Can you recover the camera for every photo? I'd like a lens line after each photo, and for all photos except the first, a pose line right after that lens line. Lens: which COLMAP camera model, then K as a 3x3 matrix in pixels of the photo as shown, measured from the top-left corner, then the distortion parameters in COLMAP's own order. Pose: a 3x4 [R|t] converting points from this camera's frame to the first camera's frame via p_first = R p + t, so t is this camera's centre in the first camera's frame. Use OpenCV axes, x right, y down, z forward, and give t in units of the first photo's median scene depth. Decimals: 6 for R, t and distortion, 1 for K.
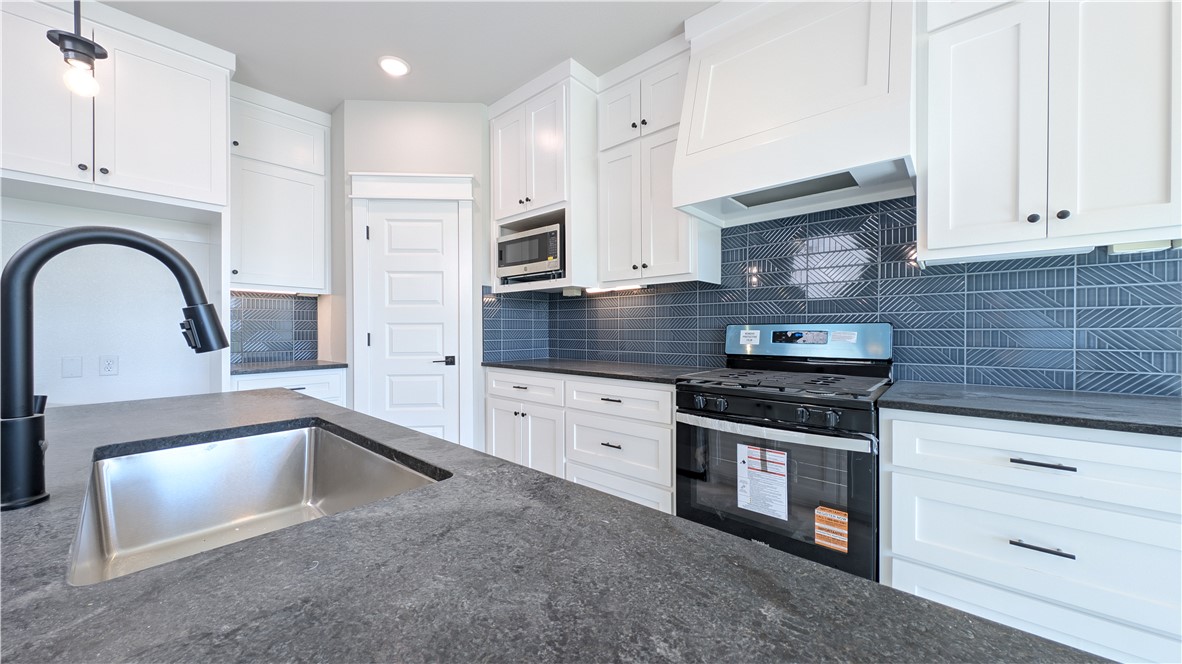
lens RADIAL K [[418.2, 0, 588.5], [0, 418.2, 331.9], [0, 0, 1]] dist [0.000120, -0.000152]
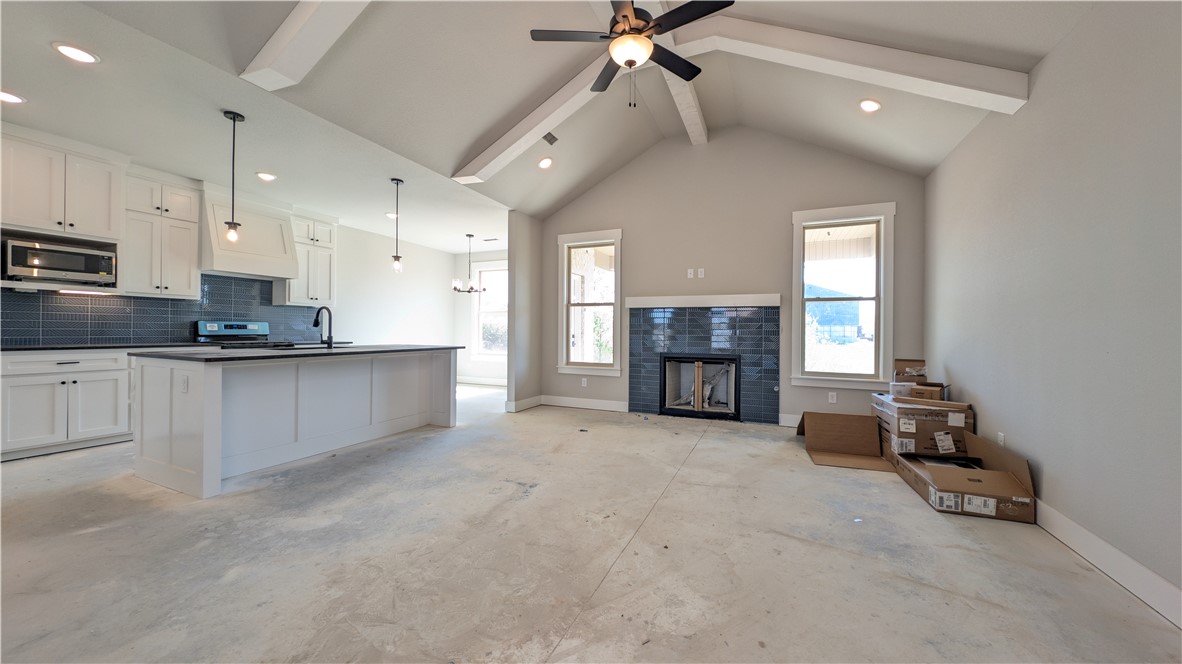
lens RADIAL K [[418.2, 0, 587.0], [0, 418.2, 329.7], [0, 0, 1]] dist [0.000120, -0.000152]
pose [[-0.297448, 0.006405, 0.954716, -2.580141], [0.003002, 0.999979, -0.005773, 0.051001], [-0.954733, 0.001149, -0.297461, -0.264572]]
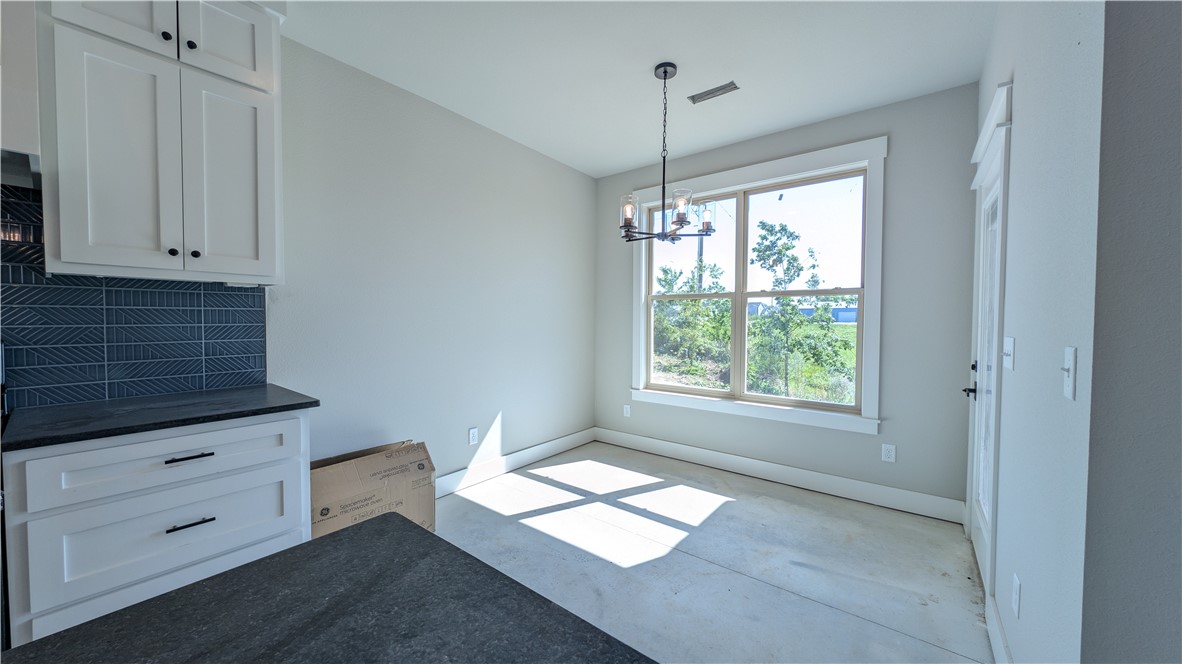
lens RADIAL K [[418.2, 0, 587.1], [0, 418.2, 331.2], [0, 0, 1]] dist [0.000120, -0.000152]
pose [[-0.058959, -0.028519, 0.997853, -0.128939], [0.001058, 0.999589, 0.028631, -0.055411], [-0.998260, 0.002744, -0.058905, -0.065601]]
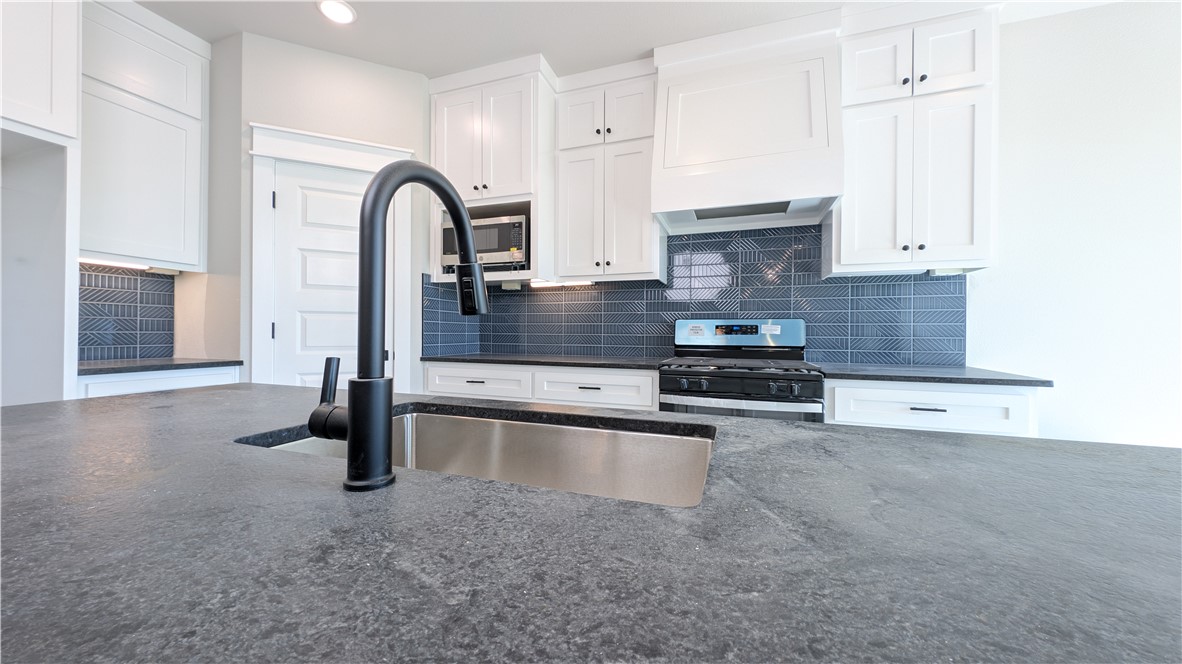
lens RADIAL K [[418.2, 0, 588.4], [0, 418.2, 333.4], [0, 0, 1]] dist [0.000120, -0.000152]
pose [[0.930541, 0.009045, 0.366075, -0.363373], [-0.007772, 0.999958, -0.004952, 0.033268], [-0.366104, 0.001763, 0.930572, 0.019073]]
